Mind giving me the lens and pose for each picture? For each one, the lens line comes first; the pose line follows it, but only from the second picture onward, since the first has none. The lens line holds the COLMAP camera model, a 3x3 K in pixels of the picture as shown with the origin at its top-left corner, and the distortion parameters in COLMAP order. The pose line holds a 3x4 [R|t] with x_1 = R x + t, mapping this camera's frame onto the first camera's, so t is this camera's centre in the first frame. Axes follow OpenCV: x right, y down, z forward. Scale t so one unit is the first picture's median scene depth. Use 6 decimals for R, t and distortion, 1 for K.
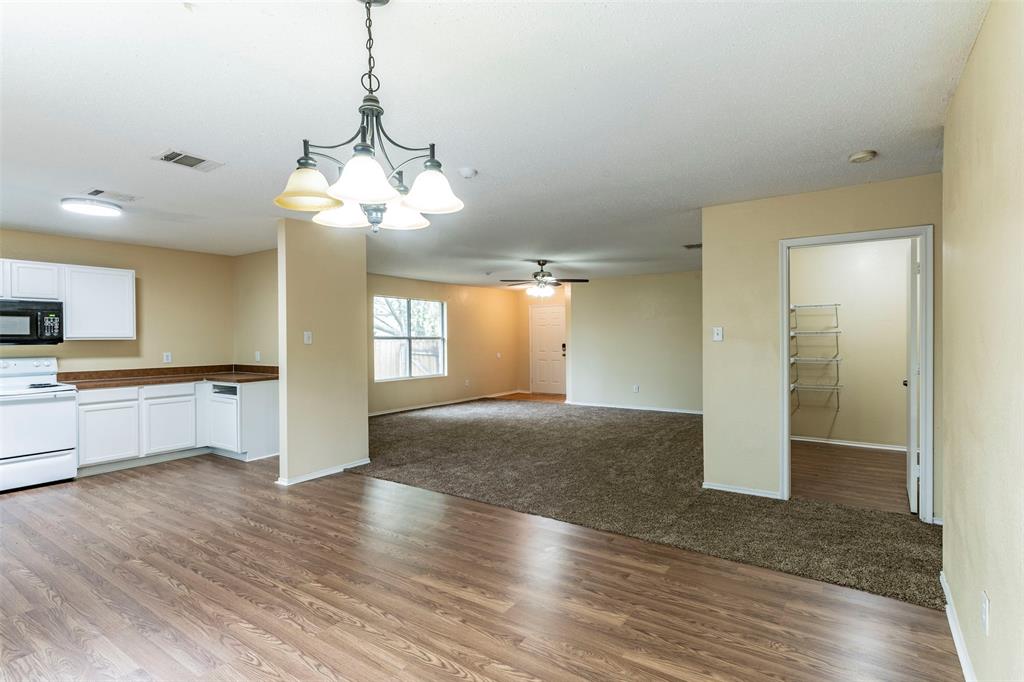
lens RADIAL K [[499.5, 0, 531.2], [0, 499.5, 340.9], [0, 0, 1]] dist [0.011258, -0.005139]
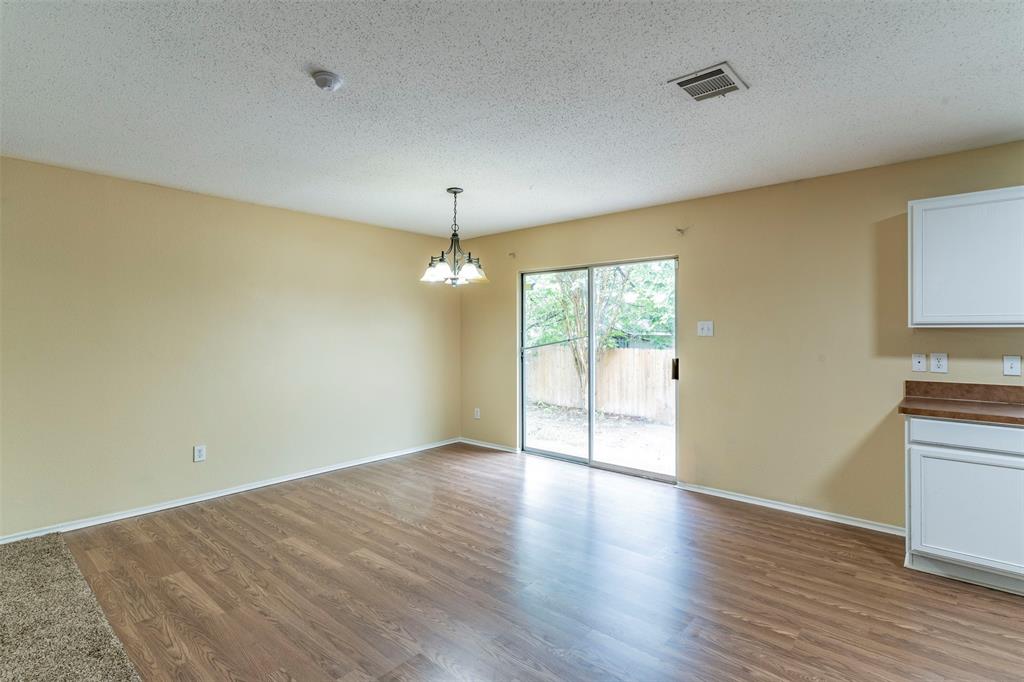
lens RADIAL K [[499.5, 0, 503.7], [0, 499.5, 332.1], [0, 0, 1]] dist [0.011258, -0.005139]
pose [[-0.984854, 0.010500, 0.173065, -0.325778], [0.011566, 0.999920, 0.005156, -0.003259], [-0.172997, 0.007079, -0.984897, 1.130342]]
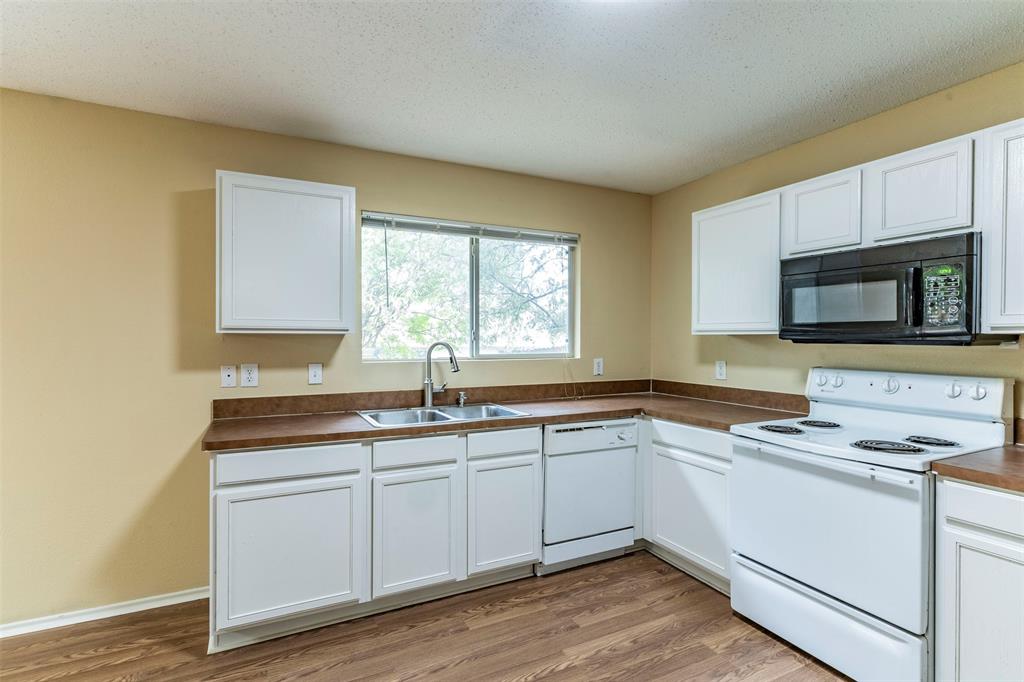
lens RADIAL K [[499.5, 0, 527.3], [0, 499.5, 338.8], [0, 0, 1]] dist [0.011258, -0.005139]
pose [[-0.499007, 0.008250, -0.866559, -0.449096], [-0.004193, 0.999920, 0.011935, -0.001221], [0.866588, 0.009589, -0.498933, 0.921680]]
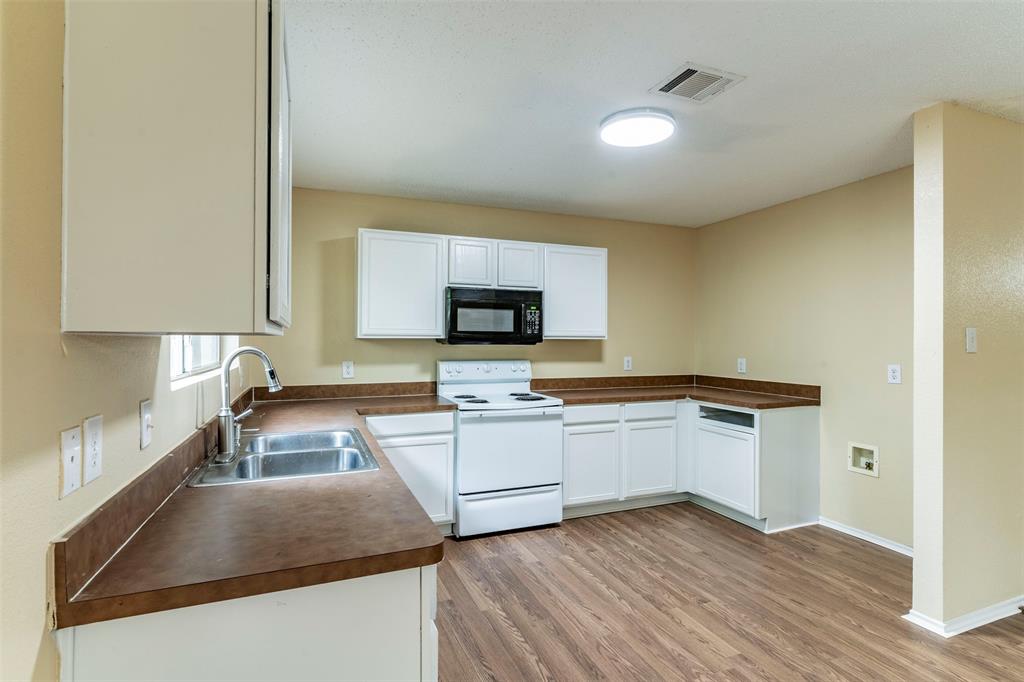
lens RADIAL K [[499.5, 0, 496.8], [0, 499.5, 335.6], [0, 0, 1]] dist [0.011258, -0.005139]
pose [[0.813828, 0.002505, -0.581101, -0.538863], [-0.010143, 0.999900, -0.009894, 0.001328], [0.581018, 0.013946, 0.813771, 0.323905]]
